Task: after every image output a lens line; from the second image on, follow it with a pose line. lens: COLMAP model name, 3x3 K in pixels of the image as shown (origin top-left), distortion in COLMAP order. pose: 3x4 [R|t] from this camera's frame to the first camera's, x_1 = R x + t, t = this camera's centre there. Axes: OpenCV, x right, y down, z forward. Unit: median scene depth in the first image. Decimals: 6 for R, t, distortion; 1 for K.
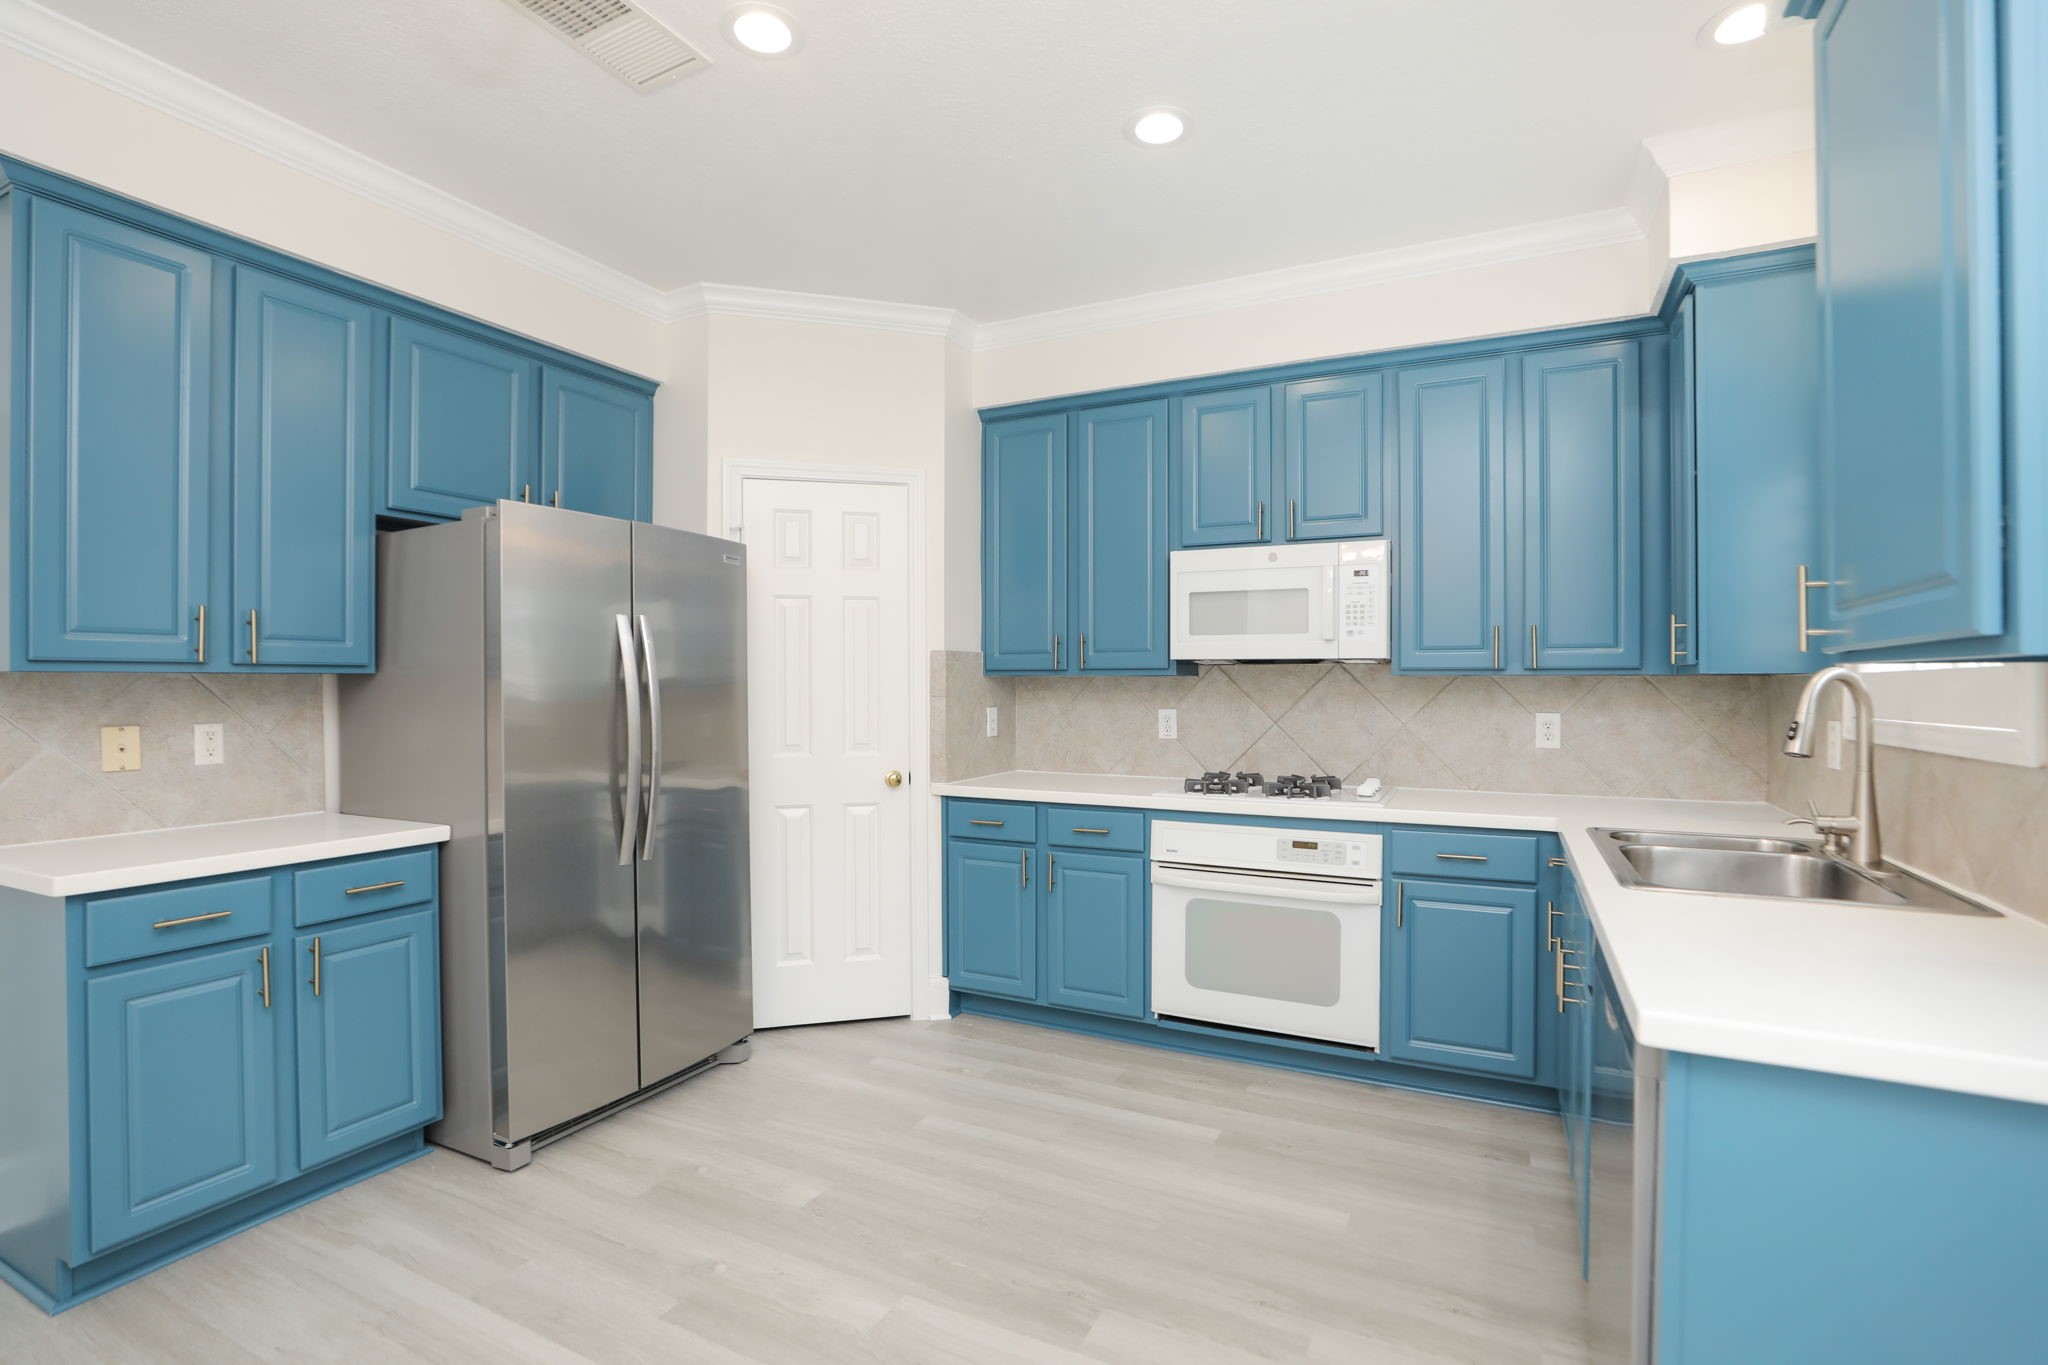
lens RADIAL K [[950.4, 0, 1024.5], [0, 950.4, 687.4], [0, 0, 1]] dist [-0.045503, 0.014497]
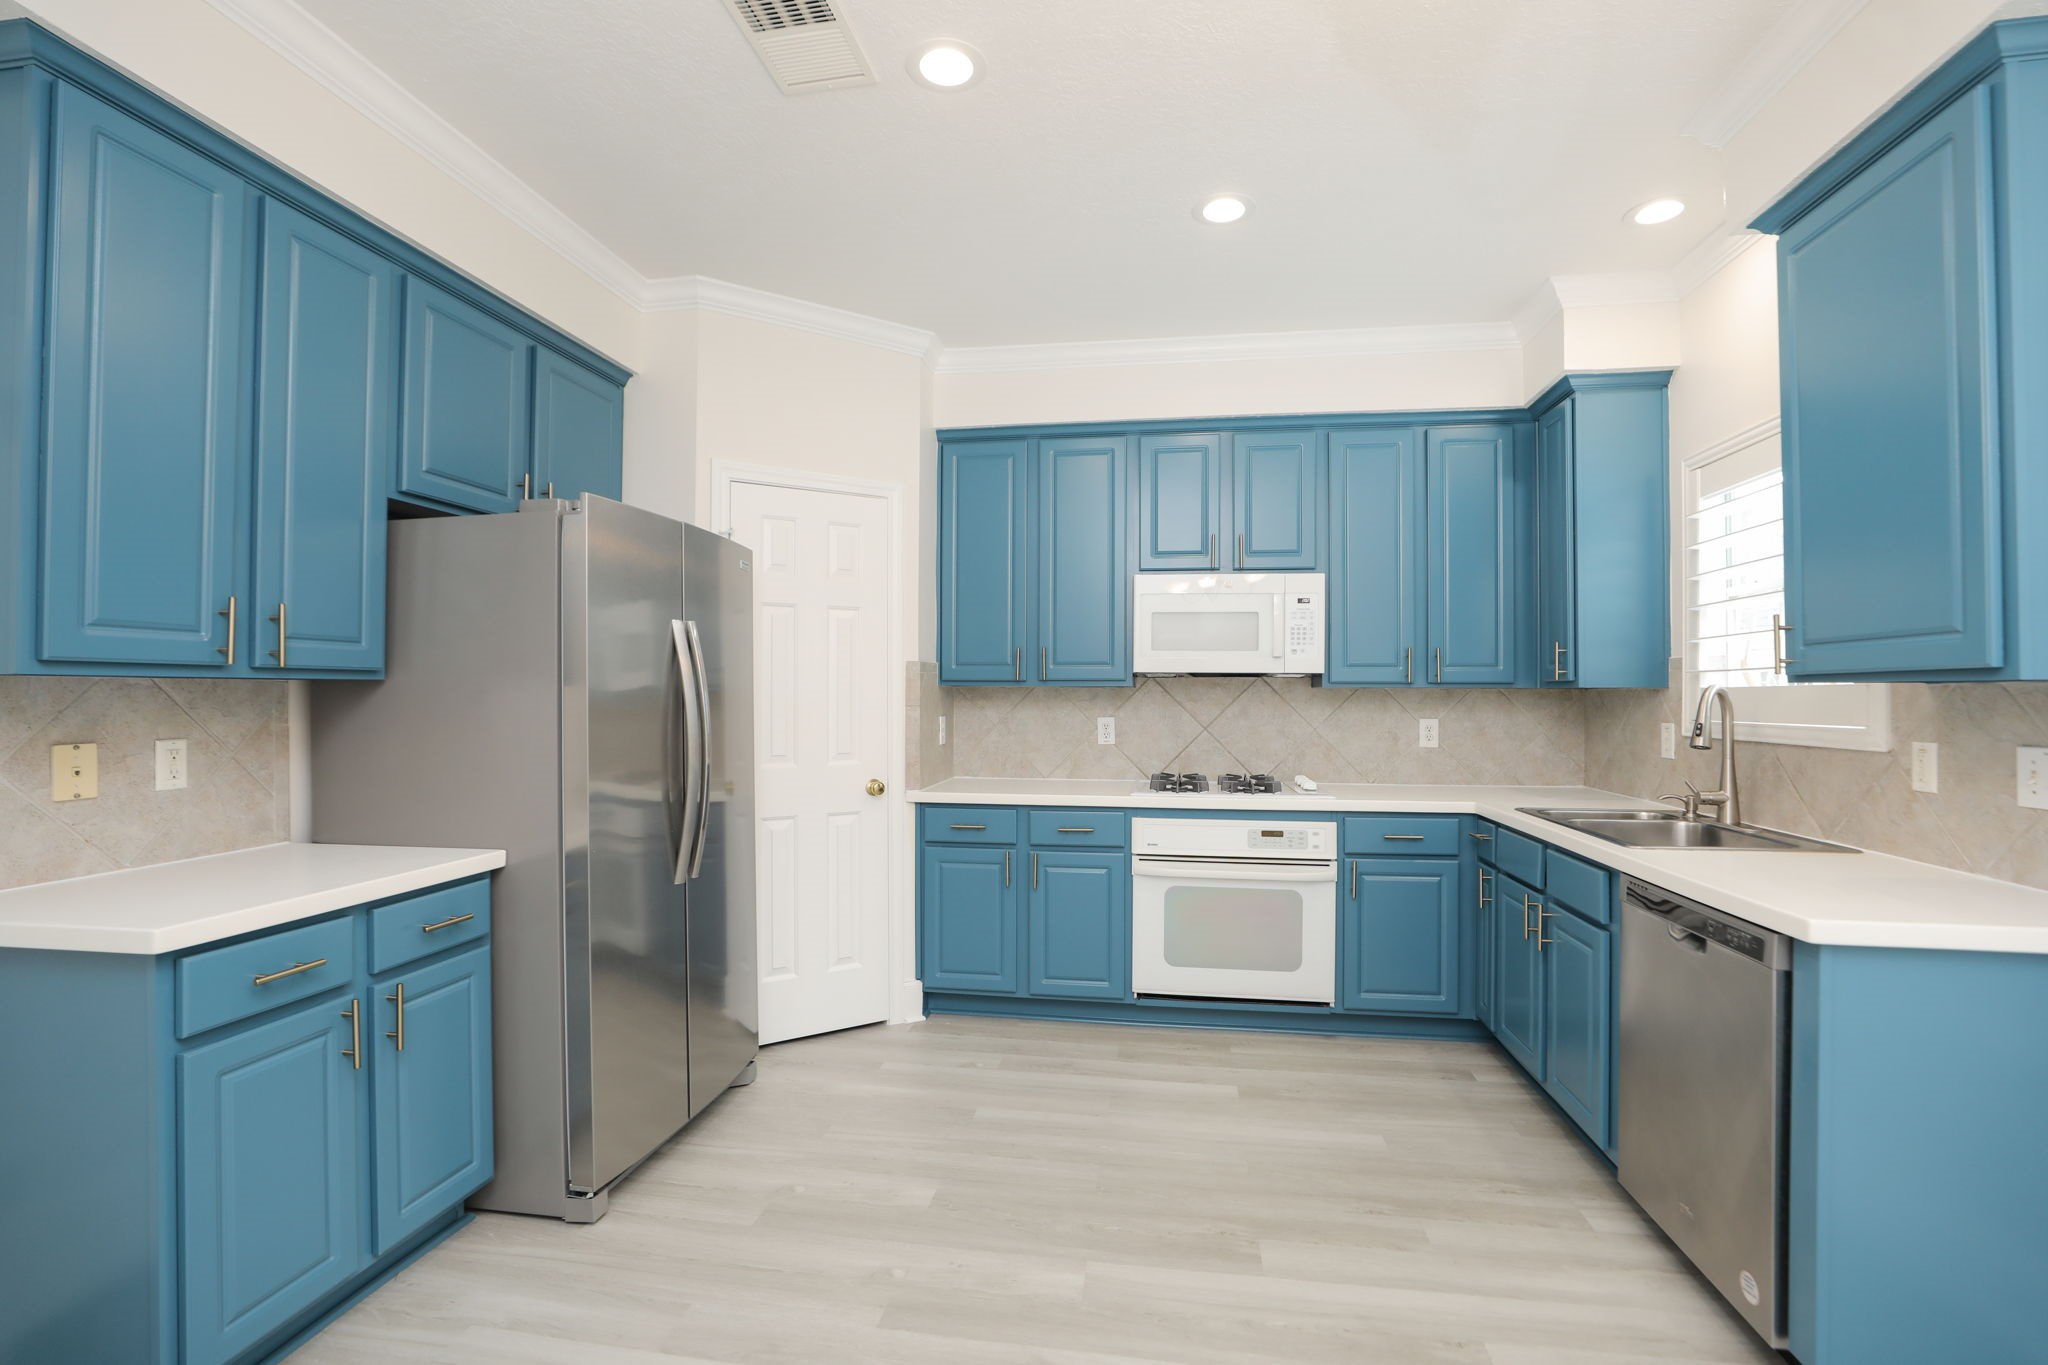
lens RADIAL K [[933.1, 0, 1022.3], [0, 933.1, 686.4], [0, 0, 1]] dist [-0.045916, 0.014327]
pose [[0.953344, 0.005037, 0.301844, -0.344129], [-0.001558, 0.999930, -0.011764, 0.000115], [-0.301882, 0.010745, 0.953285, 0.004737]]
